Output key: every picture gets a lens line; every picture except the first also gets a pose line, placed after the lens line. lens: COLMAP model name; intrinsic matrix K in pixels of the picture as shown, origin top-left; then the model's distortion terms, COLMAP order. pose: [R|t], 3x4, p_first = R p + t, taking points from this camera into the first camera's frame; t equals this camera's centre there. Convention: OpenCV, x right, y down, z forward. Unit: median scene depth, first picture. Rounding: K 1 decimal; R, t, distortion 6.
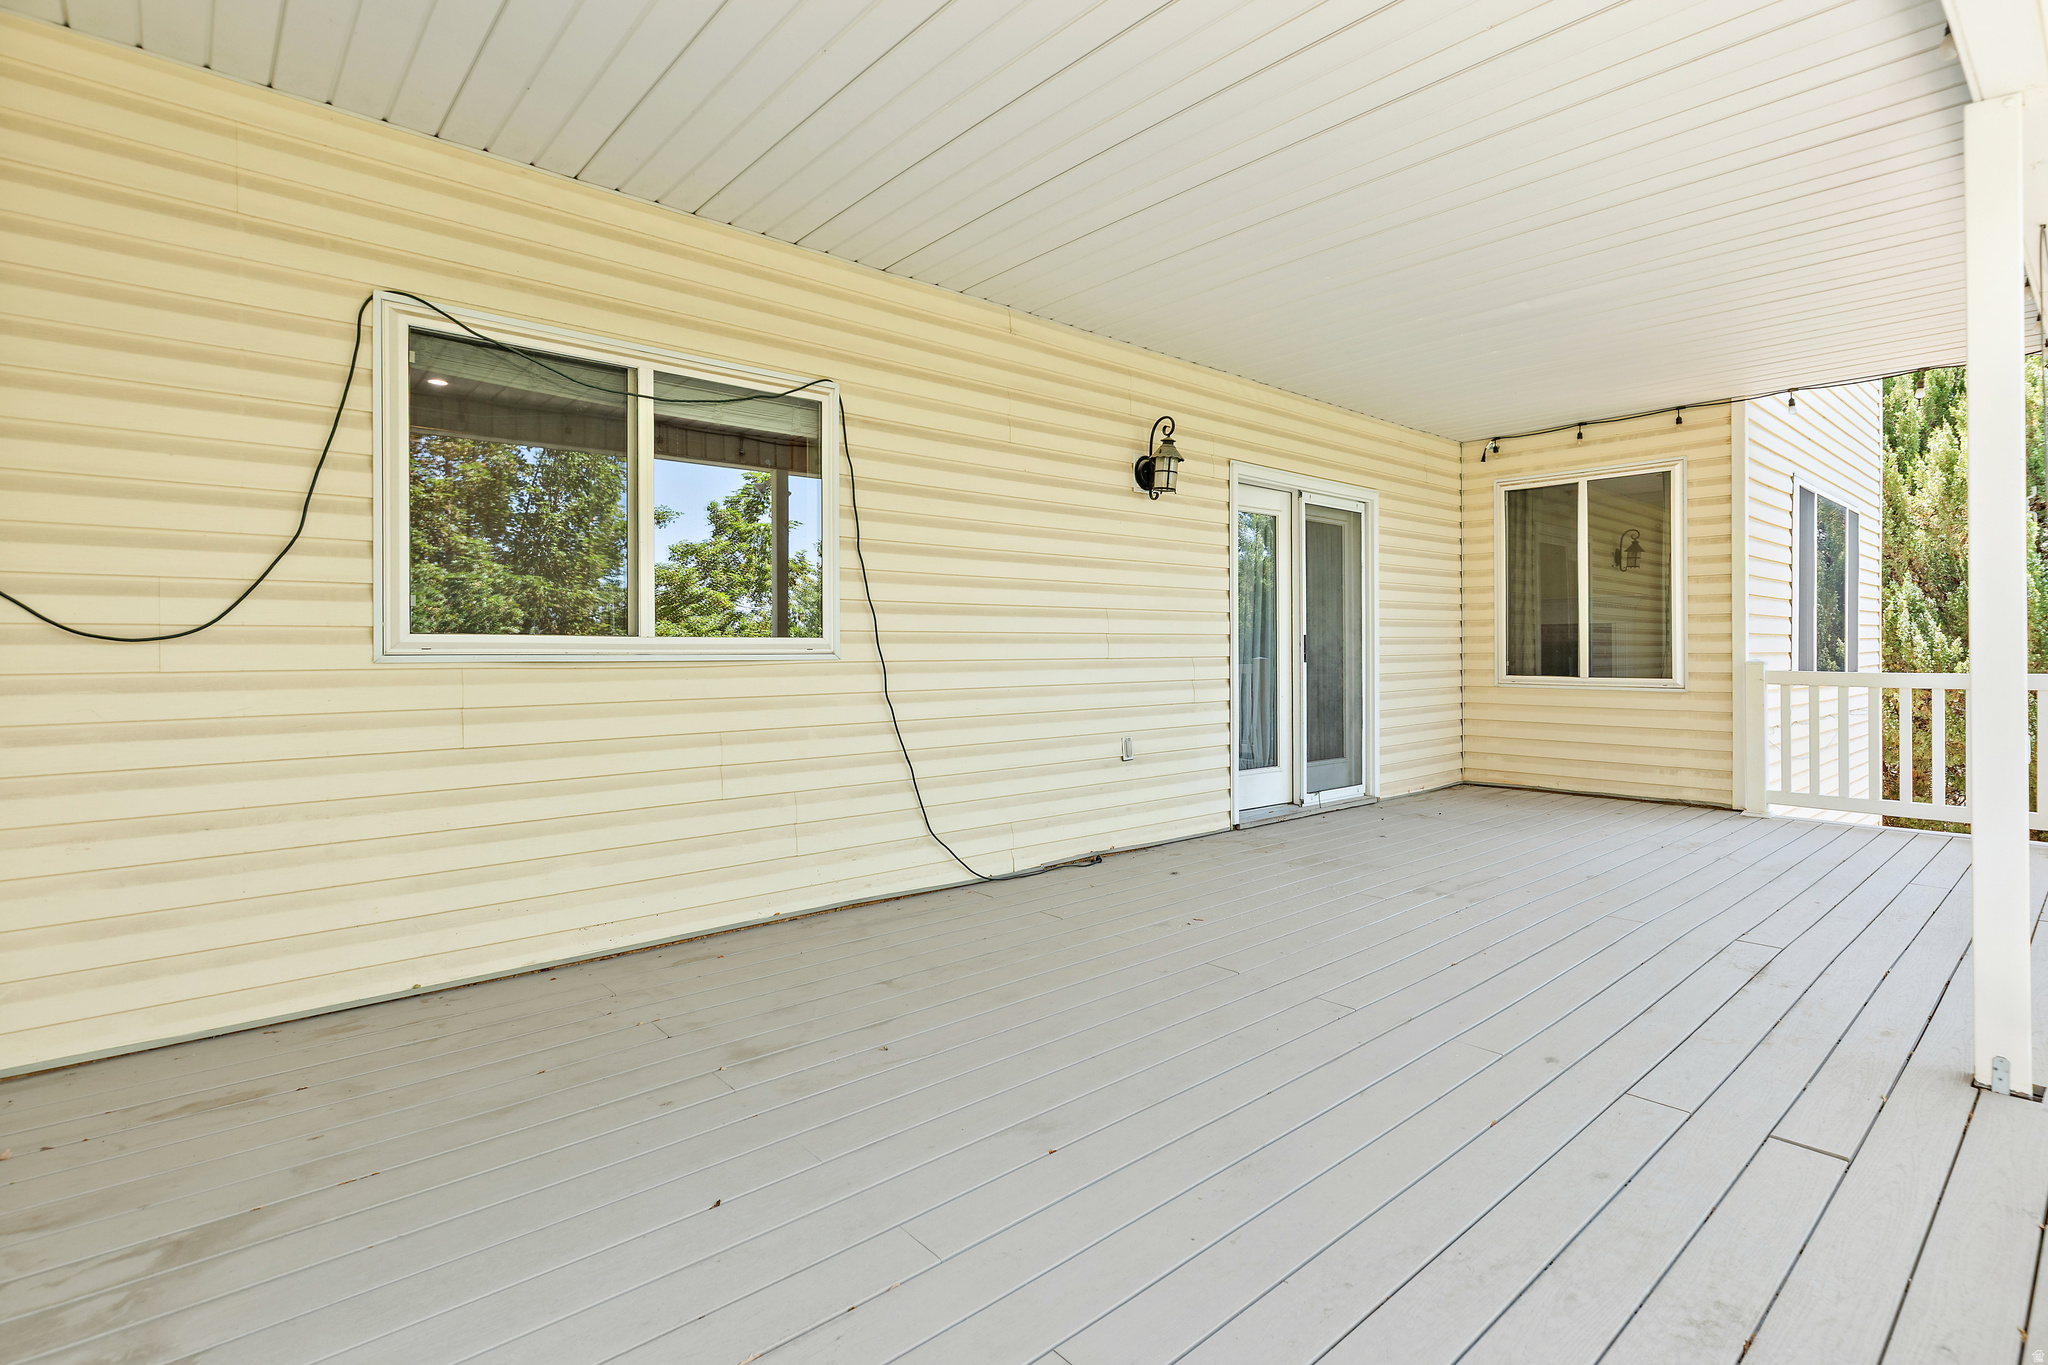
lens RADIAL K [[973.1, 0, 1026.4], [0, 973.1, 673.1], [0, 0, 1]] dist [-0.001870, -0.000390]
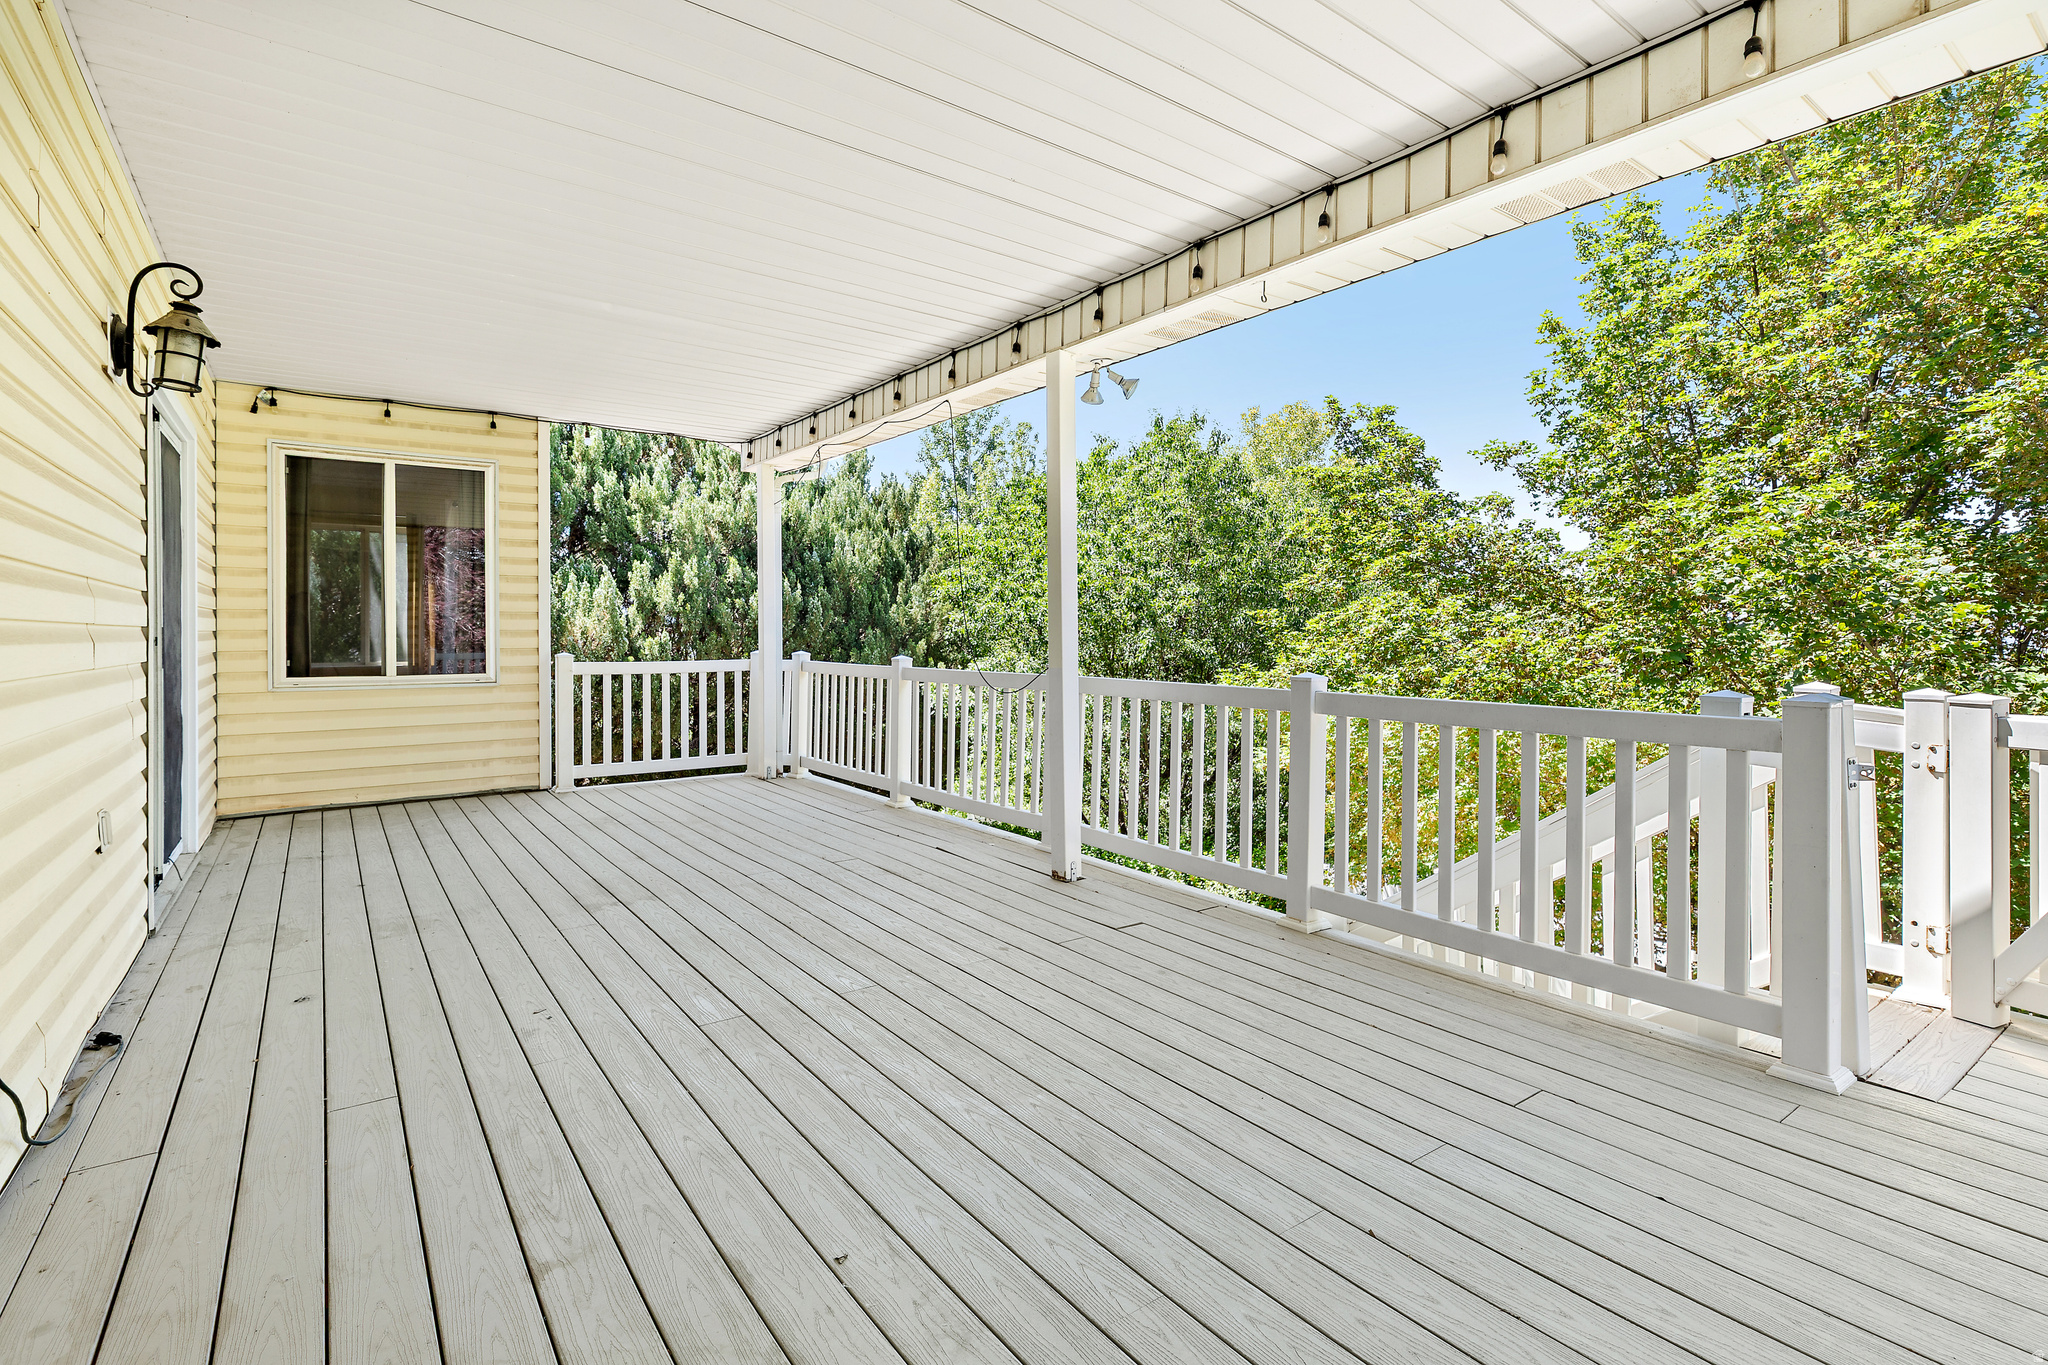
lens RADIAL K [[973.1, 0, 1055.6], [0, 973.1, 632.8], [0, 0, 1]] dist [-0.001870, -0.000390]
pose [[0.075844, 0.005639, 0.997104, -0.316481], [0.029747, 0.999526, -0.007915, -0.010818], [-0.996676, 0.030261, 0.075640, 0.320258]]
